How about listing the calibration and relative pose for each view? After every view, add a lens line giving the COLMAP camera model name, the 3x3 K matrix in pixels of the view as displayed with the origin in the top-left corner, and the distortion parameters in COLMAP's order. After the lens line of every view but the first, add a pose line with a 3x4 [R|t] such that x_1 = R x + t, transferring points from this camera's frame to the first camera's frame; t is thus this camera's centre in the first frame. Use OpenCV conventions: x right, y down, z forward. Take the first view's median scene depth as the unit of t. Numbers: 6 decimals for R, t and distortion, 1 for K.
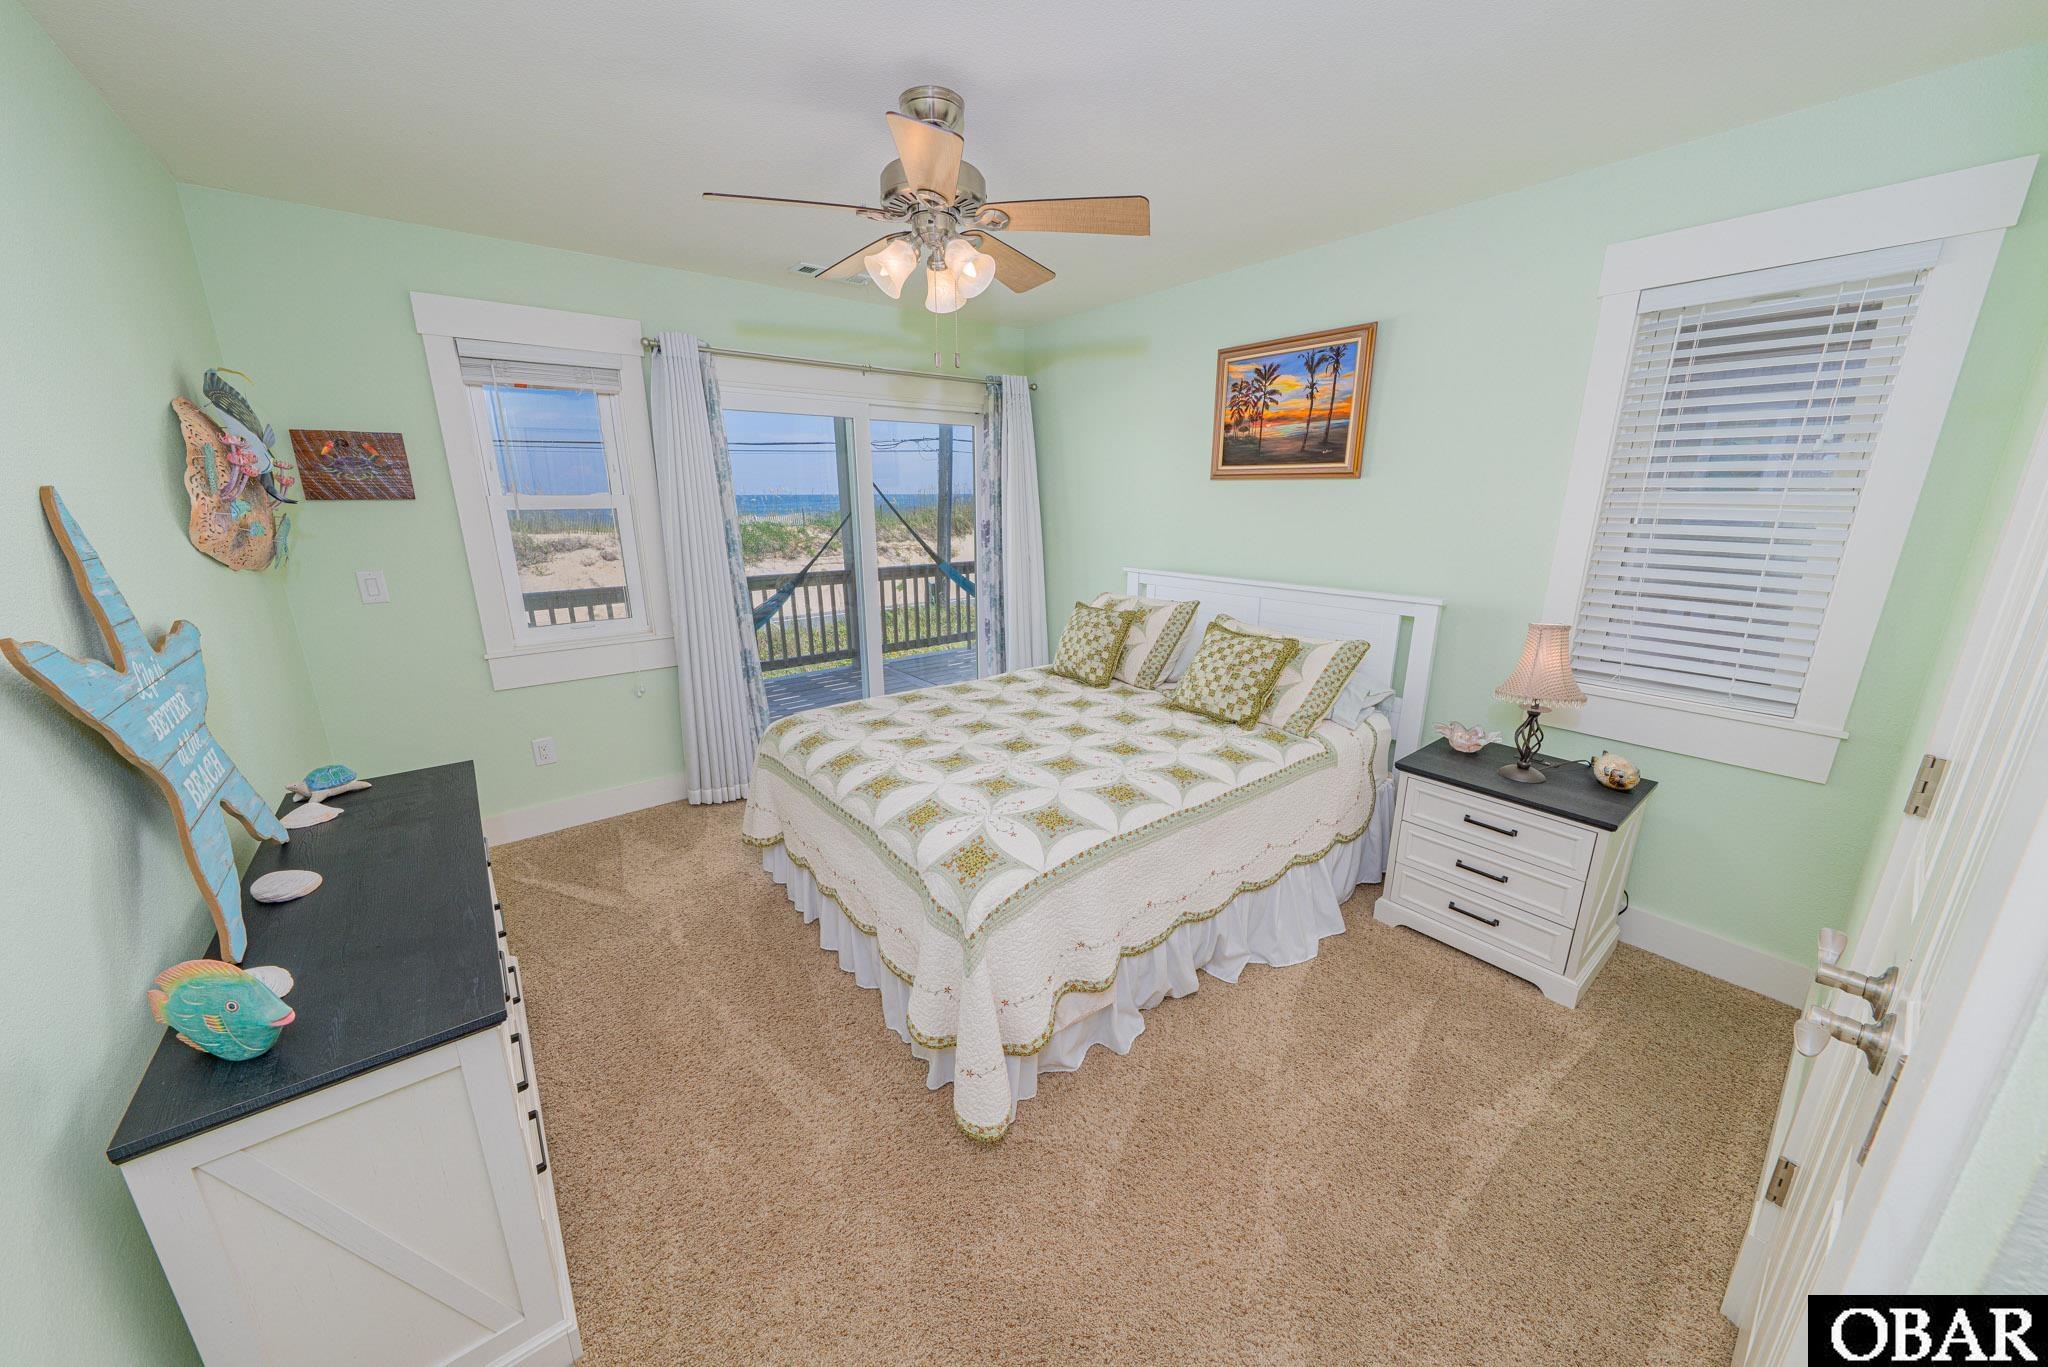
lens RADIAL K [[702.6, 0, 1013.1], [0, 702.6, 678.9], [0, 0, 1]] dist [-0.003340, 0.000093]
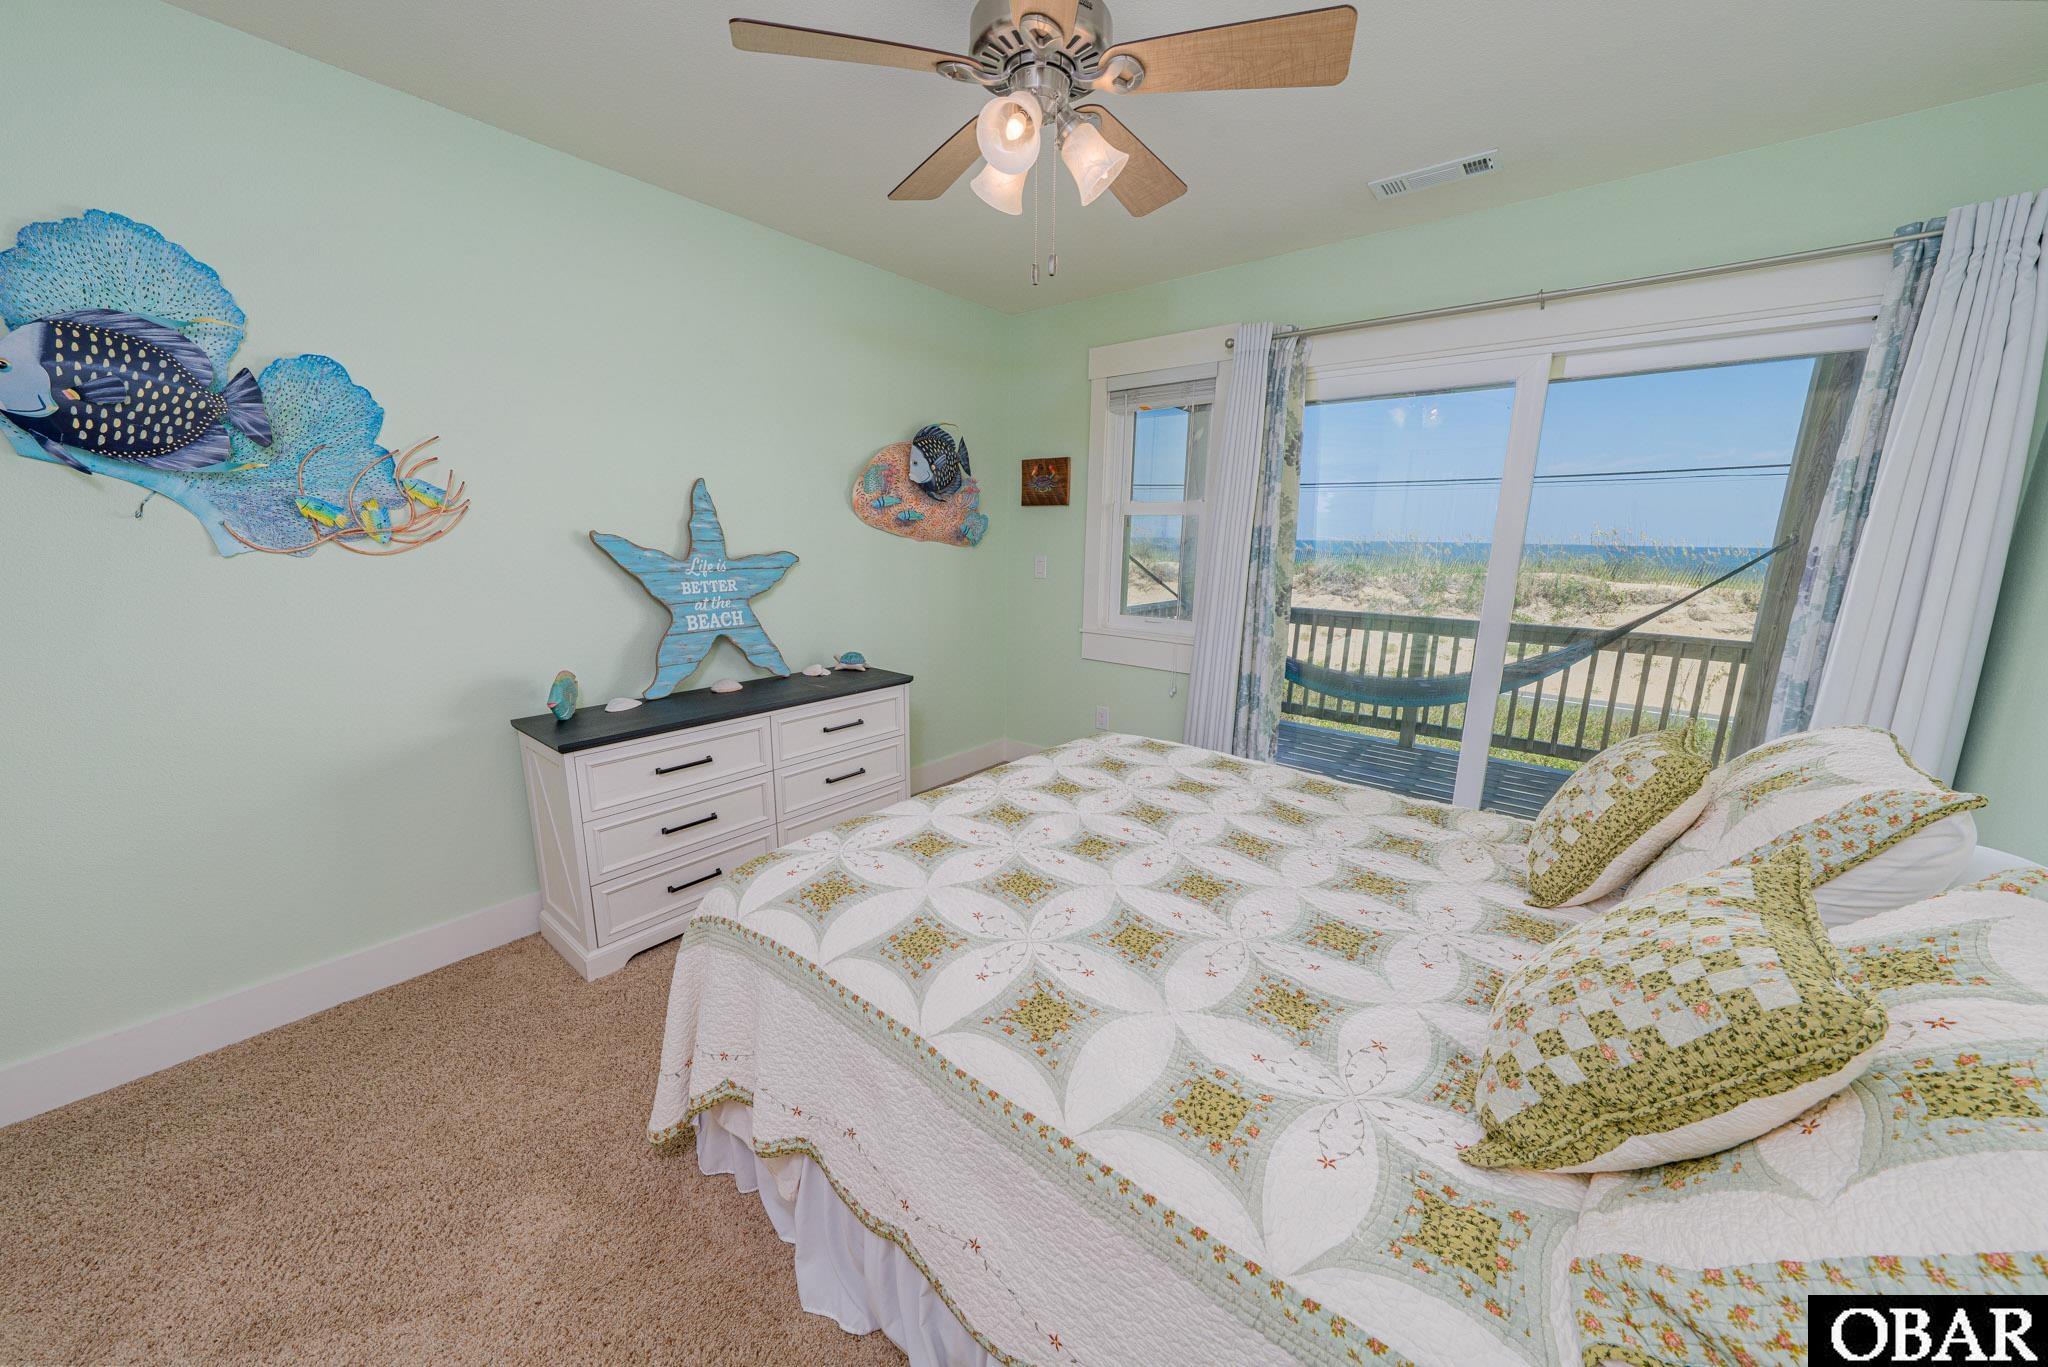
lens RADIAL K [[702.6, 0, 1016.3], [0, 702.6, 679.7], [0, 0, 1]] dist [-0.003340, 0.000093]
pose [[0.222087, 0.205613, -0.953101, 0.503501], [-0.265961, 0.953218, 0.143666, -0.108768], [0.938052, 0.221581, 0.266382, 0.648685]]
